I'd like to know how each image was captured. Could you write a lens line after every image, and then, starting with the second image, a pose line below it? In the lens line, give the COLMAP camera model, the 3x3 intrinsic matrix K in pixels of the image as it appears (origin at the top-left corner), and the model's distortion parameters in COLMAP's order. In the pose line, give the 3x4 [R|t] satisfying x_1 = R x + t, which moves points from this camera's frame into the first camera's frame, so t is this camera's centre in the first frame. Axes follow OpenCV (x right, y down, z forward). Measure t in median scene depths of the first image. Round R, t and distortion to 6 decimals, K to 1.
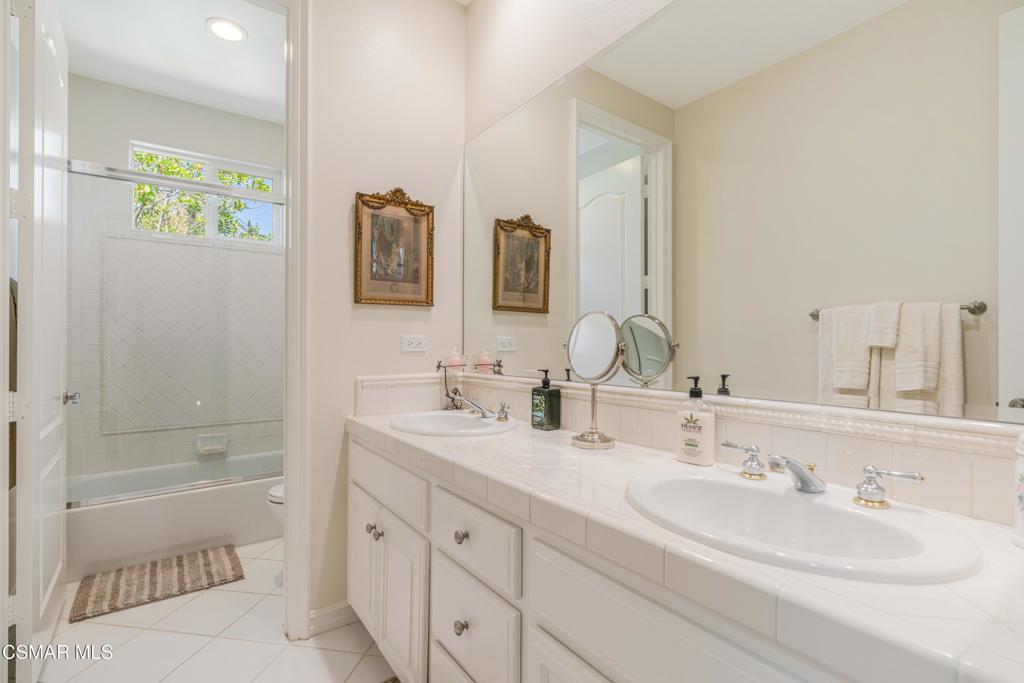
lens RADIAL K [[471.6, 0, 509.8], [0, 471.6, 340.9], [0, 0, 1]] dist [-0.002527, -0.000150]
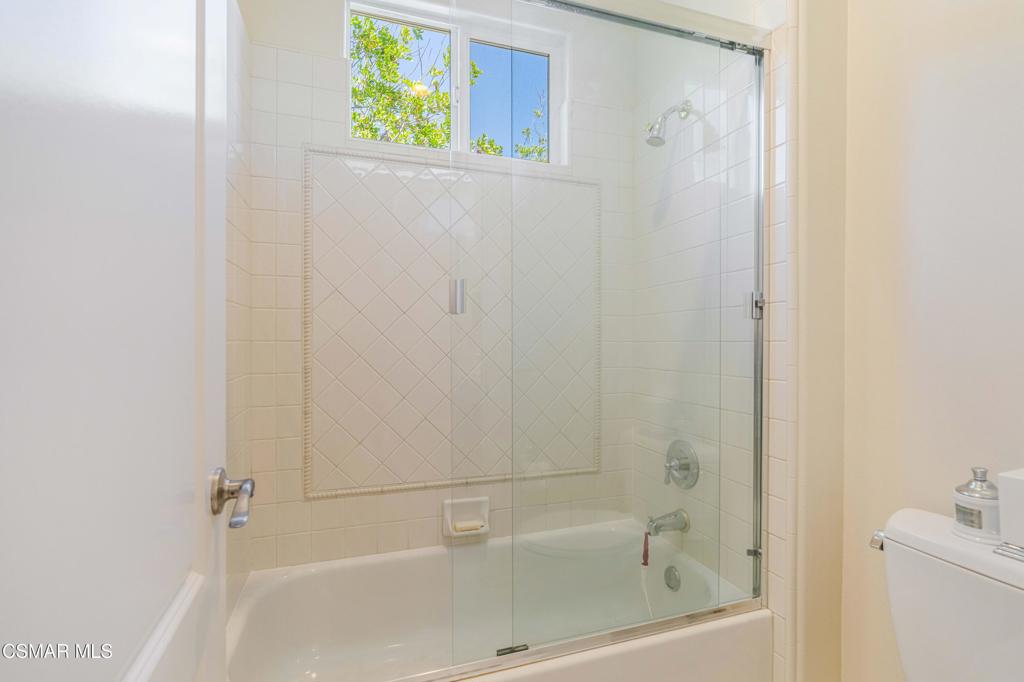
lens RADIAL K [[471.6, 0, 510.5], [0, 471.6, 343.6], [0, 0, 1]] dist [-0.002527, -0.000150]
pose [[0.955883, -0.003941, -0.293720, -0.458638], [0.003431, 0.999992, -0.002253, 0.013267], [0.293727, 0.001146, 0.955889, 0.523396]]
